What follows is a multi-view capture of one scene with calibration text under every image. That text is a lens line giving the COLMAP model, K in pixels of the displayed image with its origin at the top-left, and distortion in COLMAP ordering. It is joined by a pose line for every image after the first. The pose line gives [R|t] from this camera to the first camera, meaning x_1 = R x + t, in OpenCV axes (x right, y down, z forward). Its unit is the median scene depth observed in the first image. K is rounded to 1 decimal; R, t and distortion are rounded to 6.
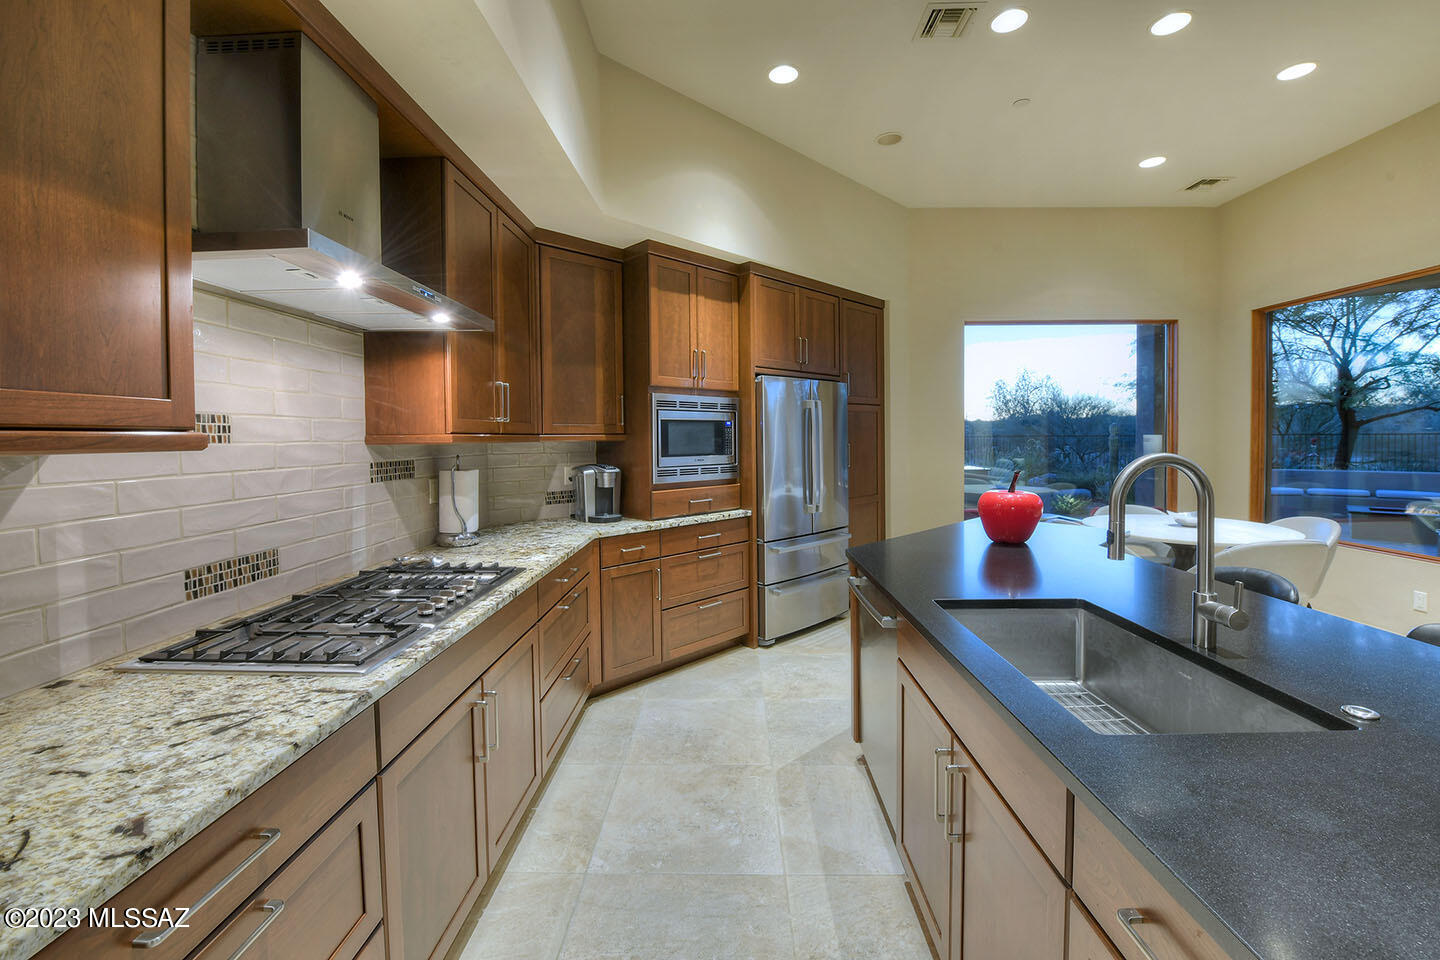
lens RADIAL K [[596.7, 0, 715.4], [0, 596.7, 452.3], [0, 0, 1]] dist [-0.015386, -0.000879]
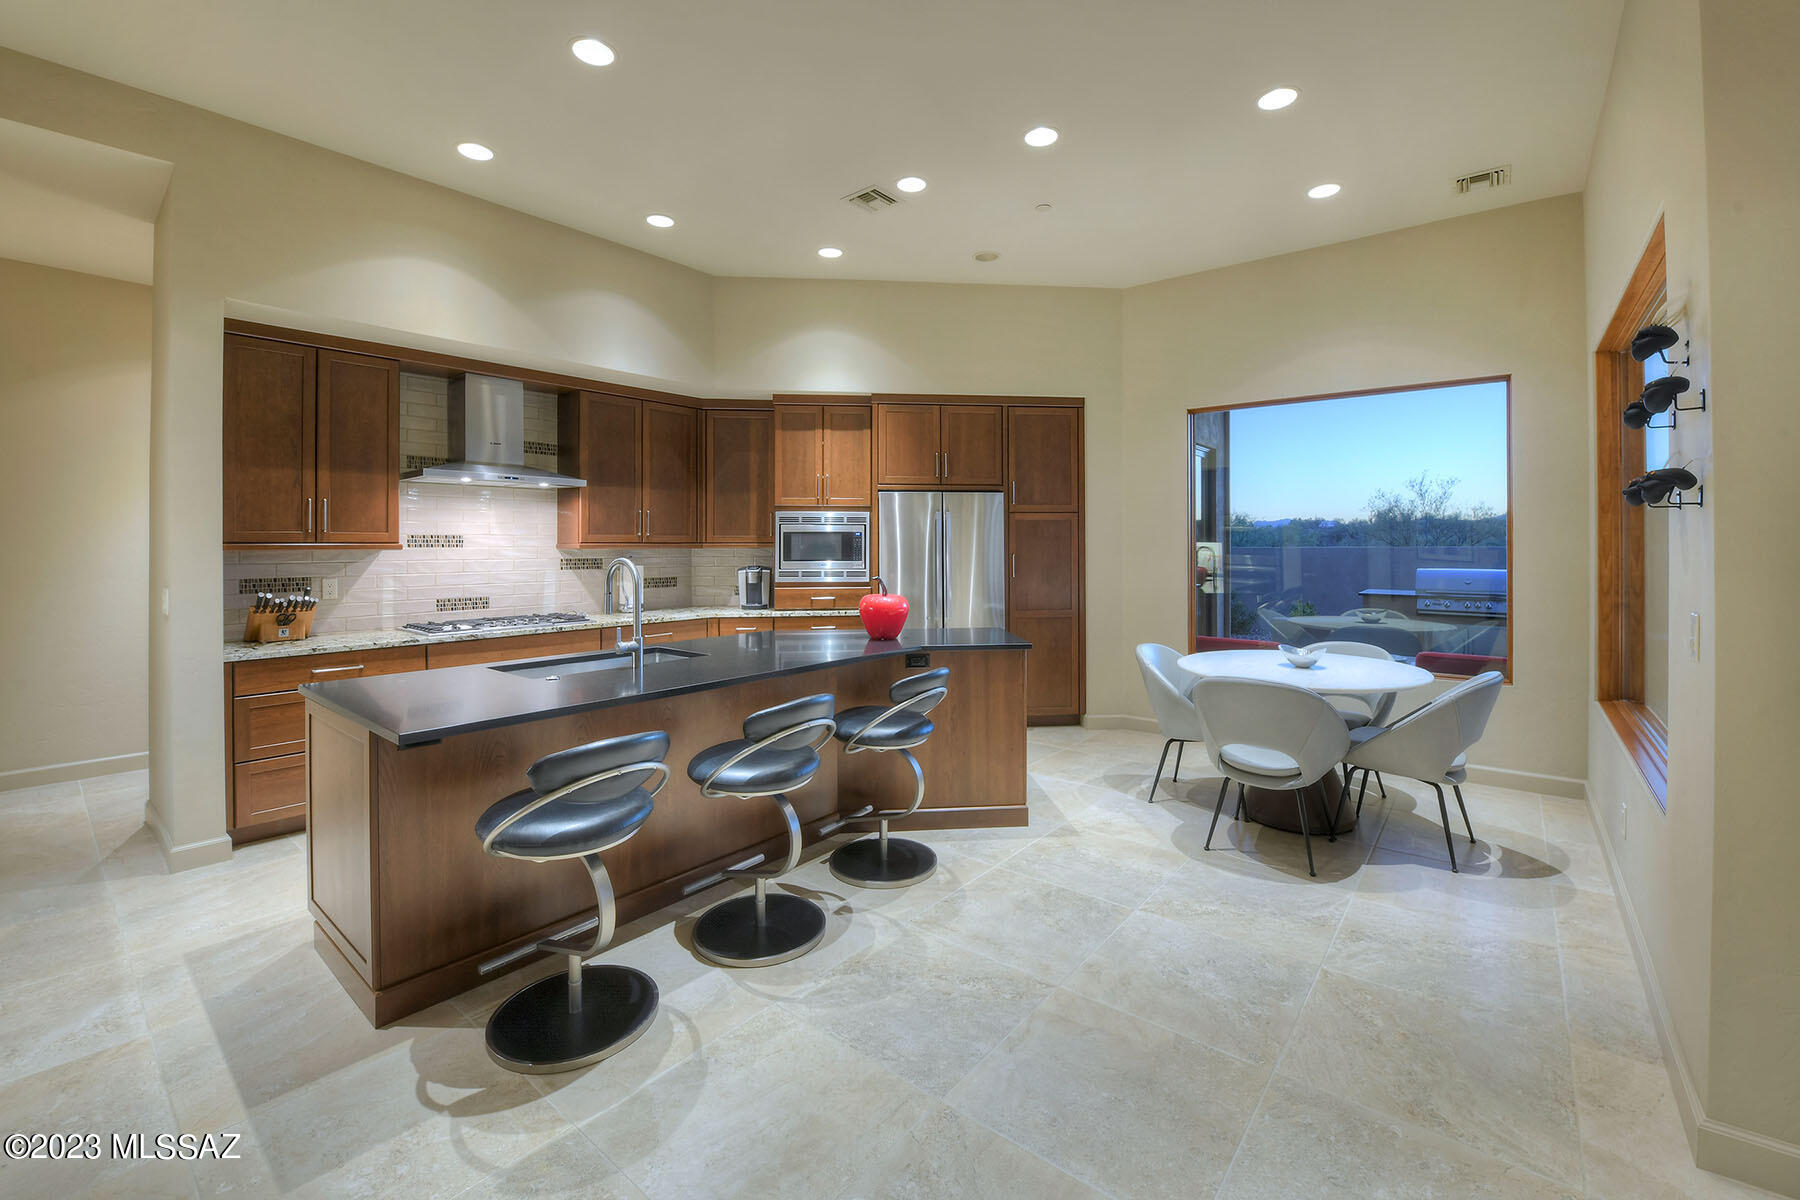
lens RADIAL K [[745.9, 0, 875.3], [0, 745.9, 551.4], [0, 0, 1]] dist [-0.015386, -0.000879]
pose [[0.774541, 0.017177, -0.632290, 1.055378], [-0.022215, 0.999753, -0.000053, -0.017459], [0.632133, 0.014087, 0.774732, -0.109998]]
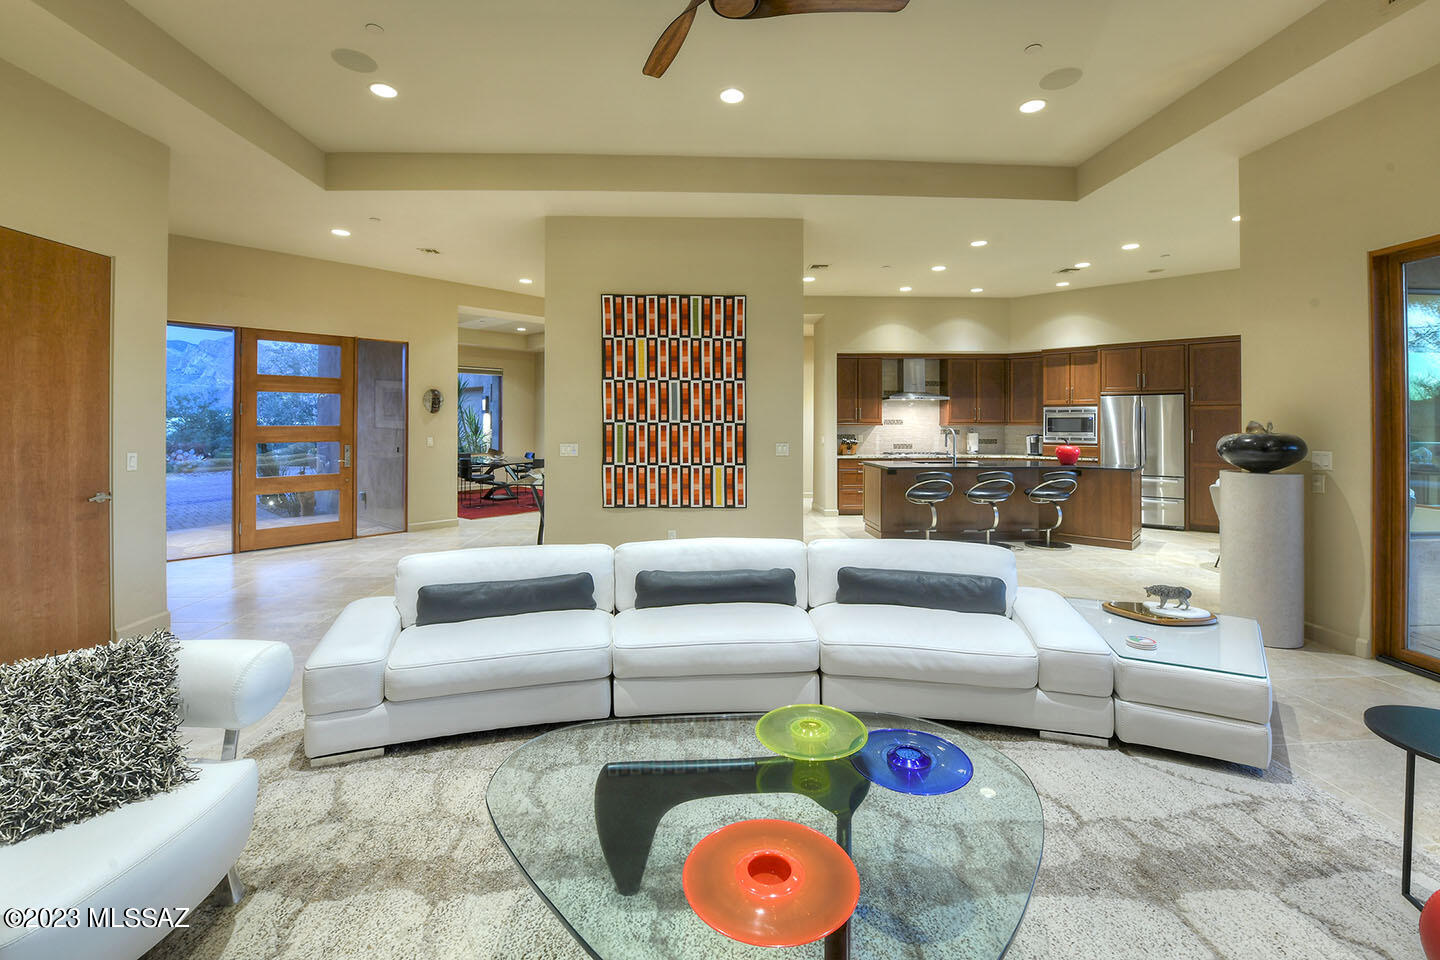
lens RADIAL K [[596.7, 0, 732.3], [0, 596.7, 417.7], [0, 0, 1]] dist [-0.015386, -0.000879]
pose [[0.095817, 0.004278, -0.995390, 2.299730], [-0.024991, 0.999686, 0.001891, -0.025138], [0.995085, 0.024694, 0.095893, -0.593121]]
